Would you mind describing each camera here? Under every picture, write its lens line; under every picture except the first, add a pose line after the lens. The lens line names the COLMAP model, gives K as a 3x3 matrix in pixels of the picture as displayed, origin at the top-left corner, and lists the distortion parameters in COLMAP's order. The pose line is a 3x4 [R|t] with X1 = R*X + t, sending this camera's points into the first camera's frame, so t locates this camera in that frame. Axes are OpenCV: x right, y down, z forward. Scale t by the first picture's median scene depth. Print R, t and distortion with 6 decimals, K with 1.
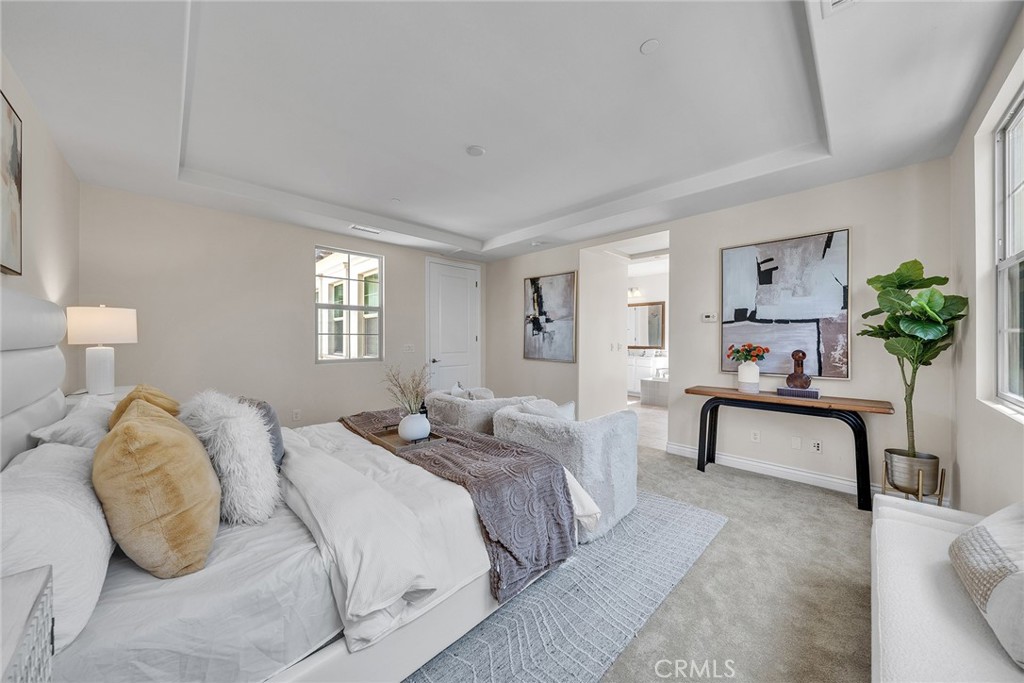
lens RADIAL K [[364.3, 0, 507.4], [0, 364.3, 338.1], [0, 0, 1]] dist [-0.002067, -0.000048]
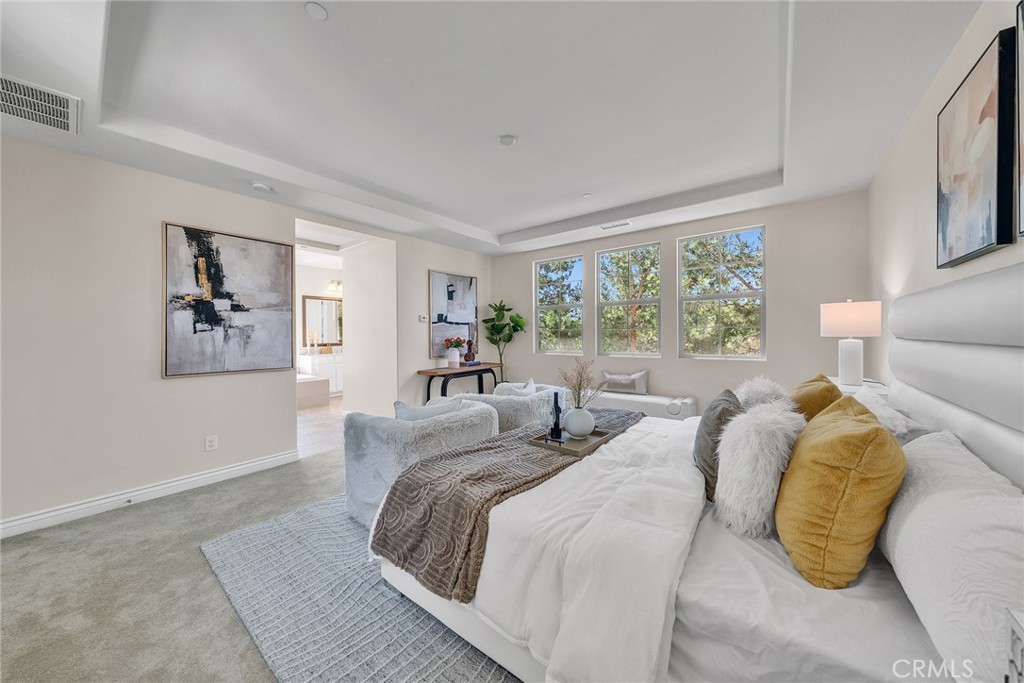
lens RADIAL K [[364.3, 0, 507.4], [0, 364.3, 338.1], [0, 0, 1]] dist [-0.002067, -0.000048]
pose [[-0.172269, -0.004961, 0.985037, -0.590909], [0.021478, 0.999731, 0.008791, 0.007285], [-0.984816, 0.022672, -0.172116, 0.669414]]
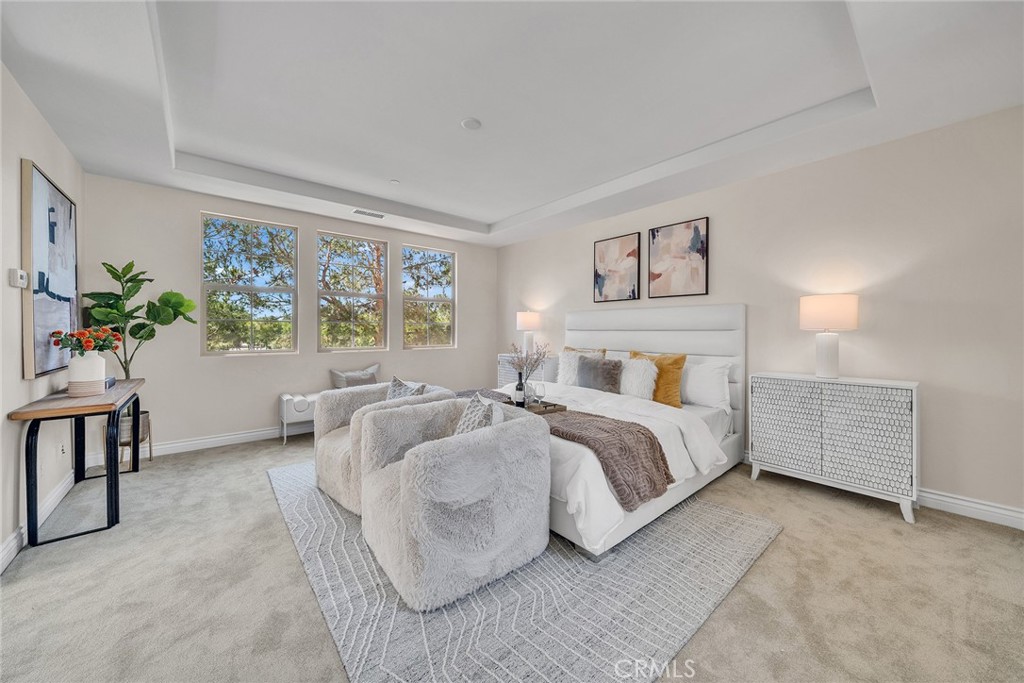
lens RADIAL K [[364.3, 0, 507.4], [0, 364.3, 338.1], [0, 0, 1]] dist [-0.002067, -0.000048]
pose [[-0.999222, -0.002674, 0.039339, -0.129224], [-0.001444, 0.999510, 0.031256, 0.008472], [-0.039403, 0.031175, -0.998737, 1.083181]]
